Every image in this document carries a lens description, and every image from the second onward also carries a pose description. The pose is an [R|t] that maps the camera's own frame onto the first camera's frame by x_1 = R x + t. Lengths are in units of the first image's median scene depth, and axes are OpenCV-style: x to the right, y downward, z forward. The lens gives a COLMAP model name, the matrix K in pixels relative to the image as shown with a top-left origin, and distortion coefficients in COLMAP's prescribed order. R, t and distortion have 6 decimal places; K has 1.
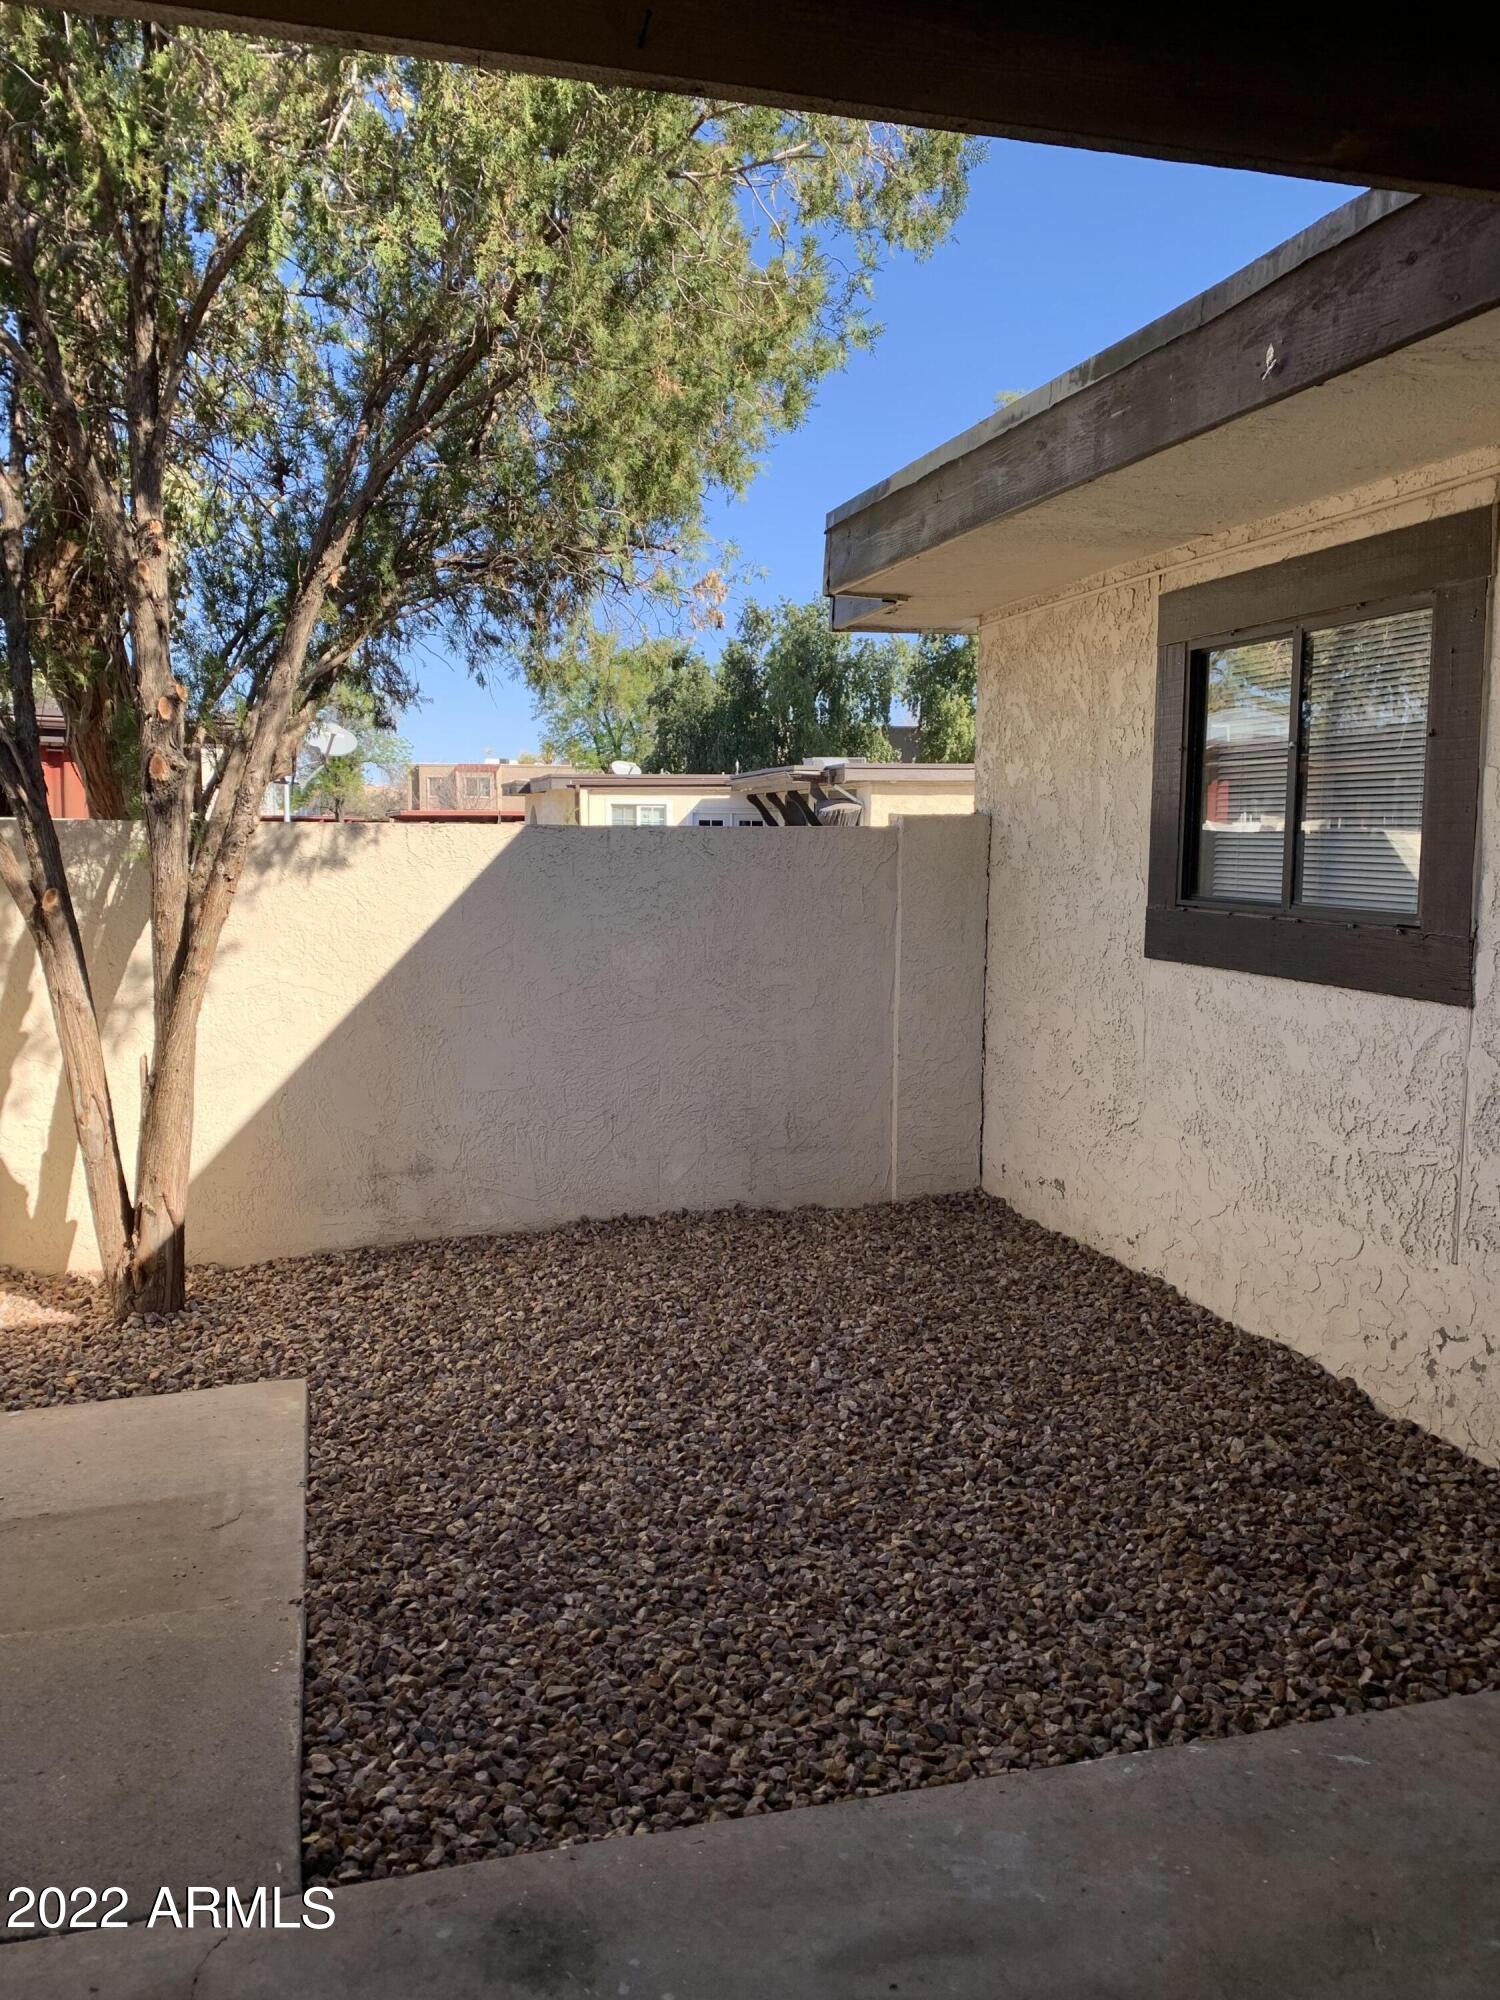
lens RADIAL K [[1520.2, 0, 743.0], [0, 1520.2, 979.4], [0, 0, 1]] dist [0.004724, 0.029467]
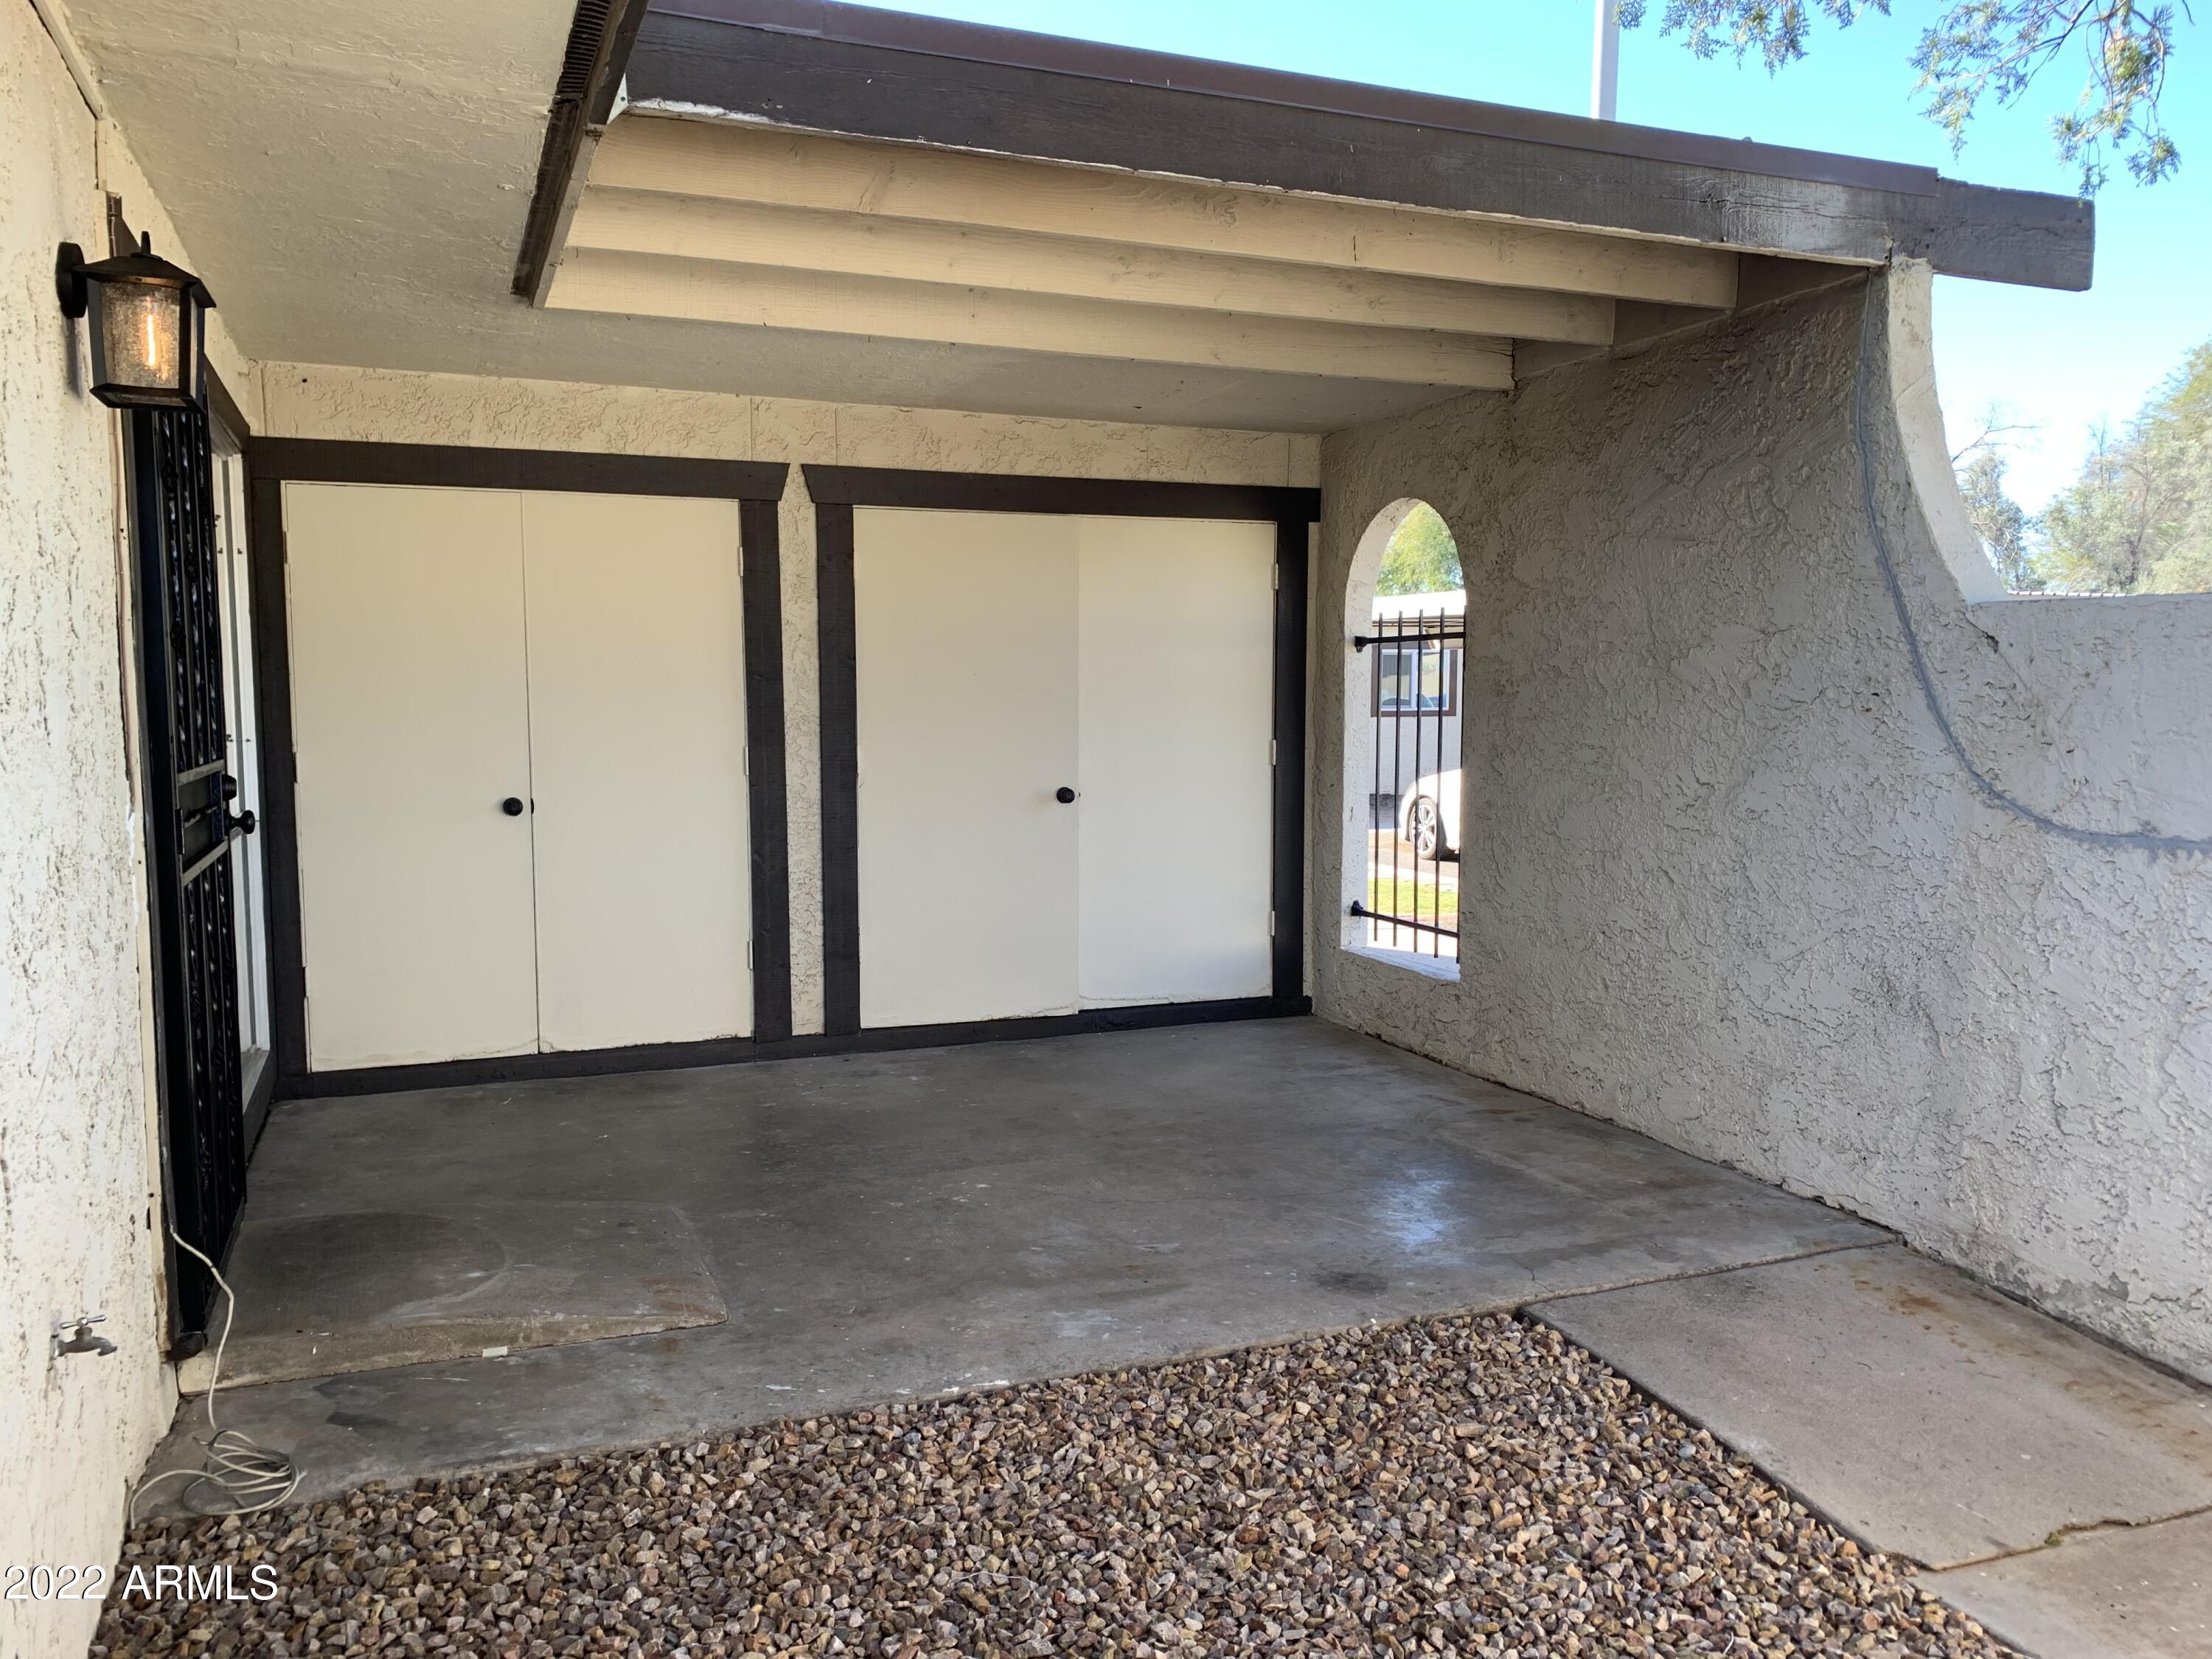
lens RADIAL K [[1681.4, 0, 1106.0], [0, 1681.4, 829.5], [0, 0, 1]] dist [0.004724, 0.029467]
pose [[-0.994283, 0.002963, -0.106737, 0.194787], [-0.017829, 0.980976, 0.193311, -0.127724], [0.105279, 0.194108, -0.975314, 1.550051]]
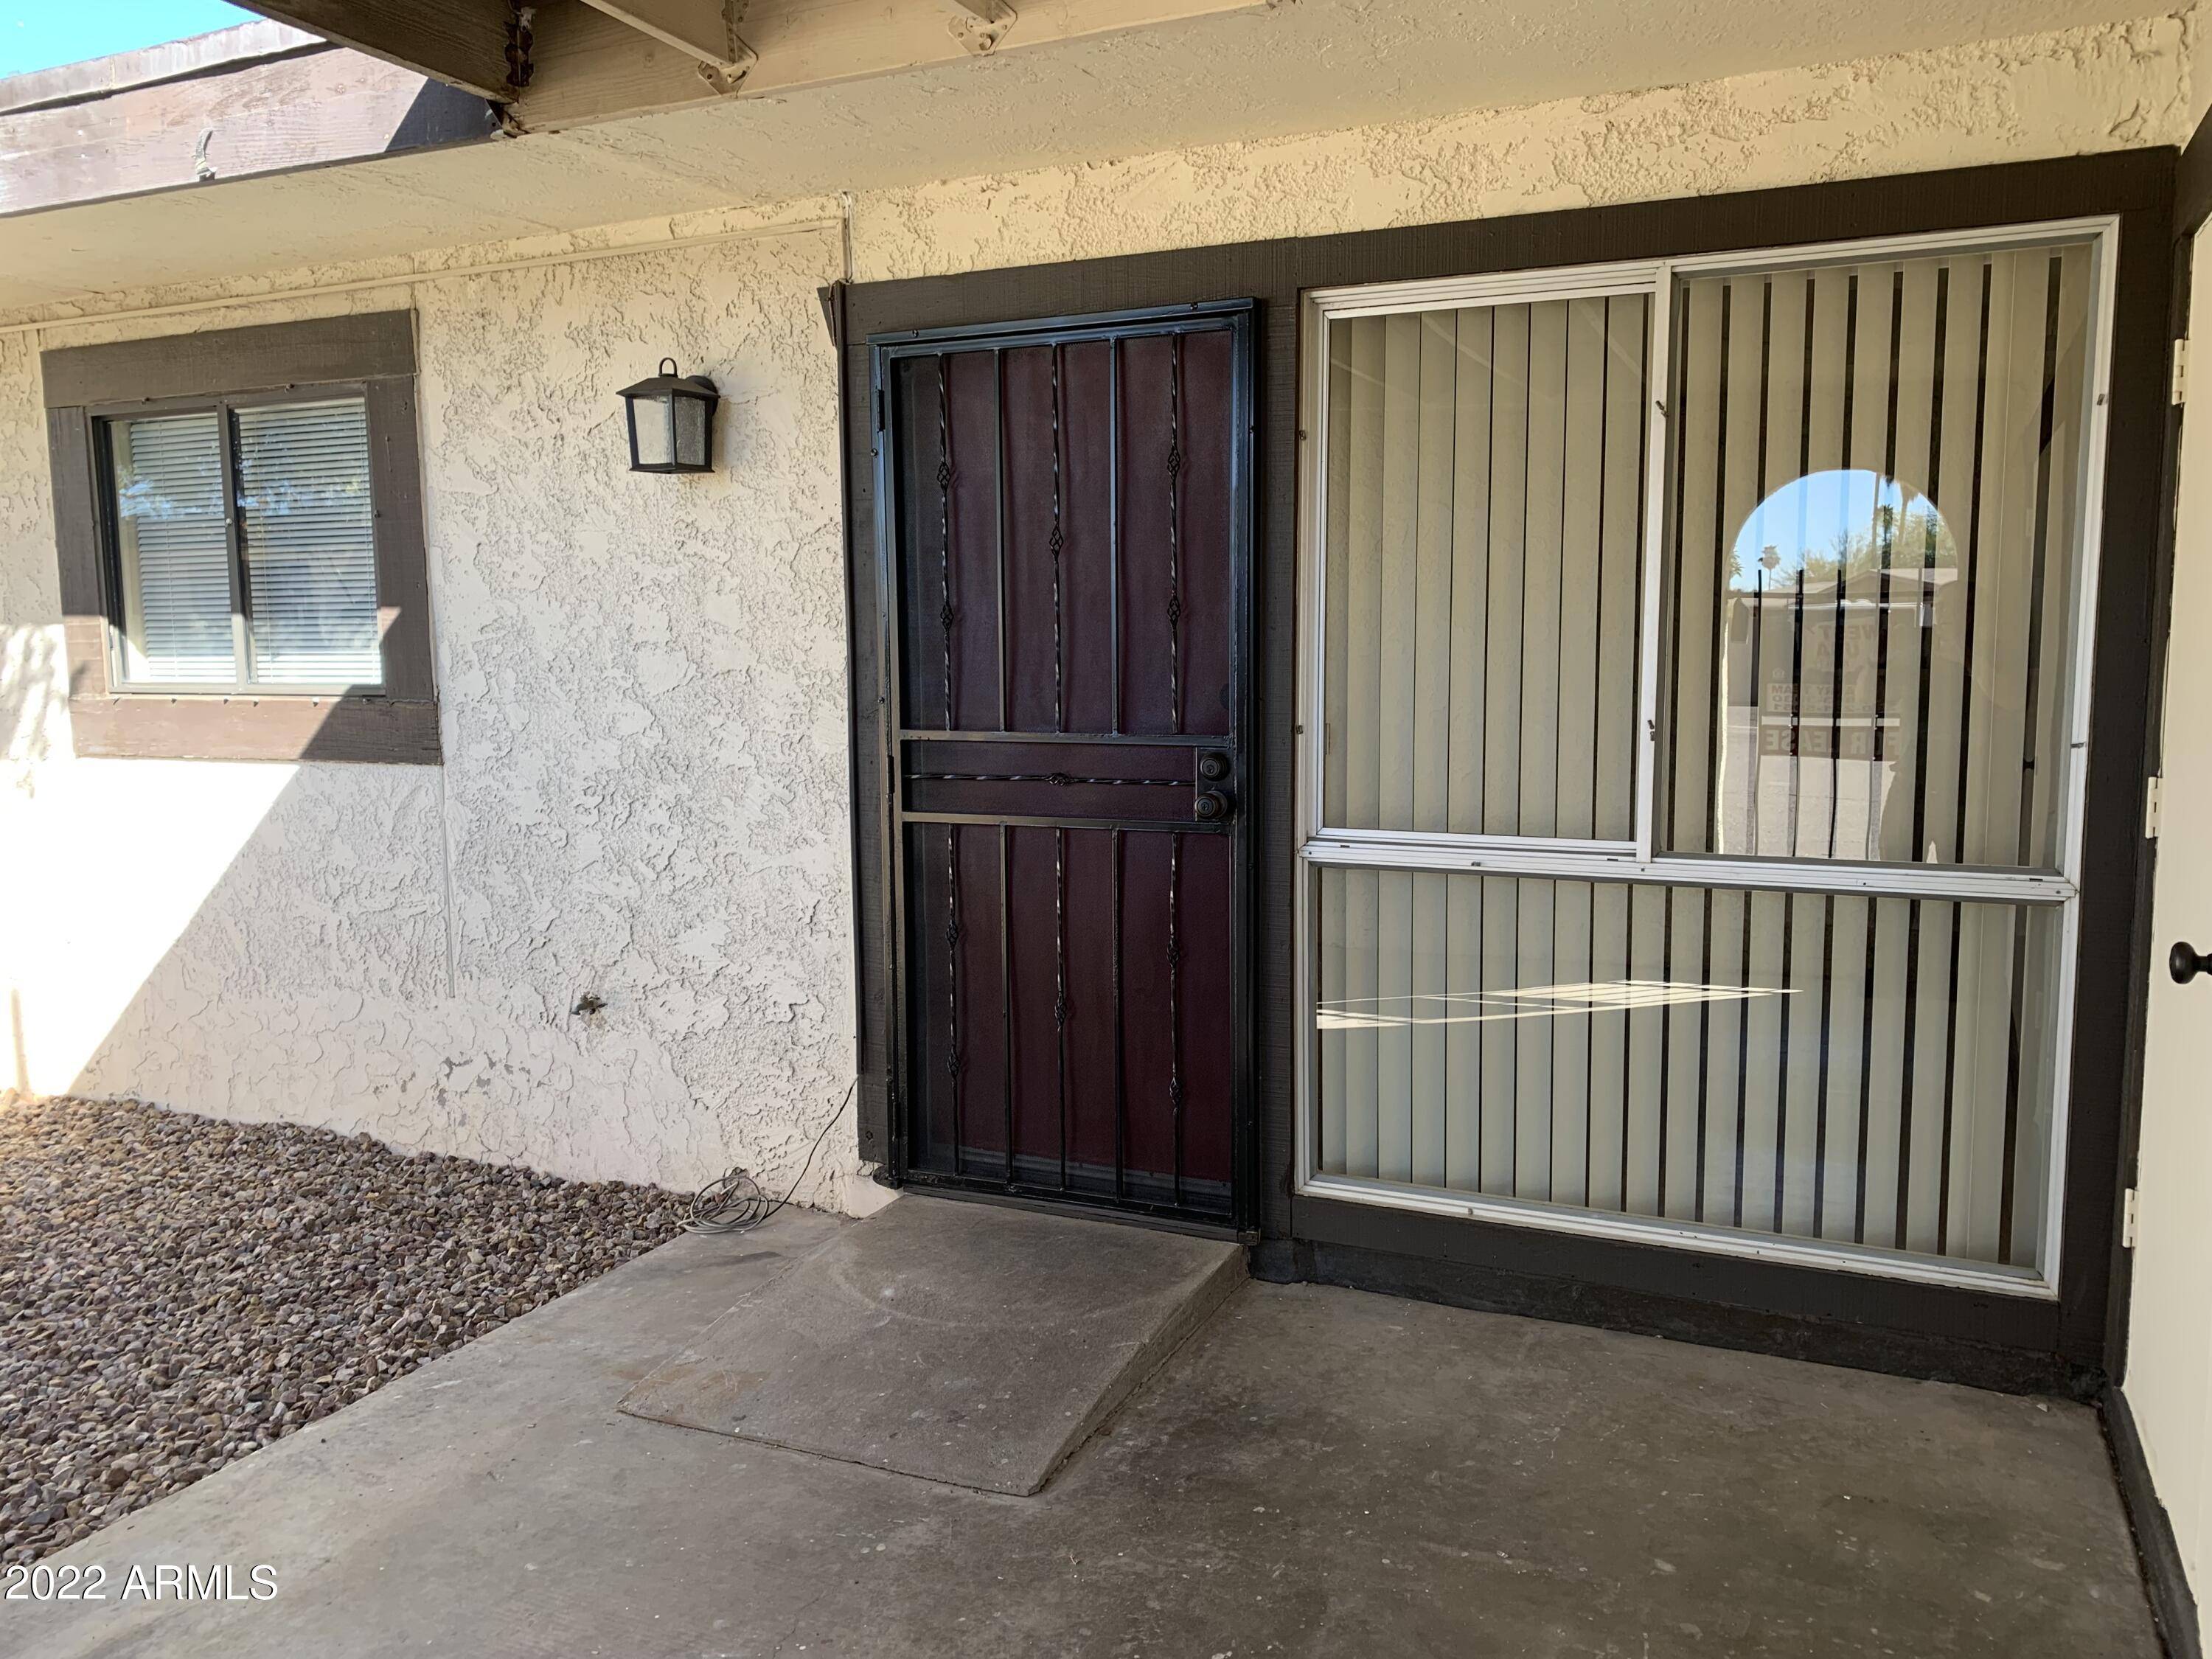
lens RADIAL K [[1706.5, 0, 1112.7], [0, 1706.5, 822.2], [0, 0, 1]] dist [0.071795, -0.065938]
pose [[0.644577, -0.099644, 0.758018, -0.159966], [0.095931, 0.994176, 0.049113, 0.045412], [-0.758497, 0.041060, 0.650382, -0.180996]]
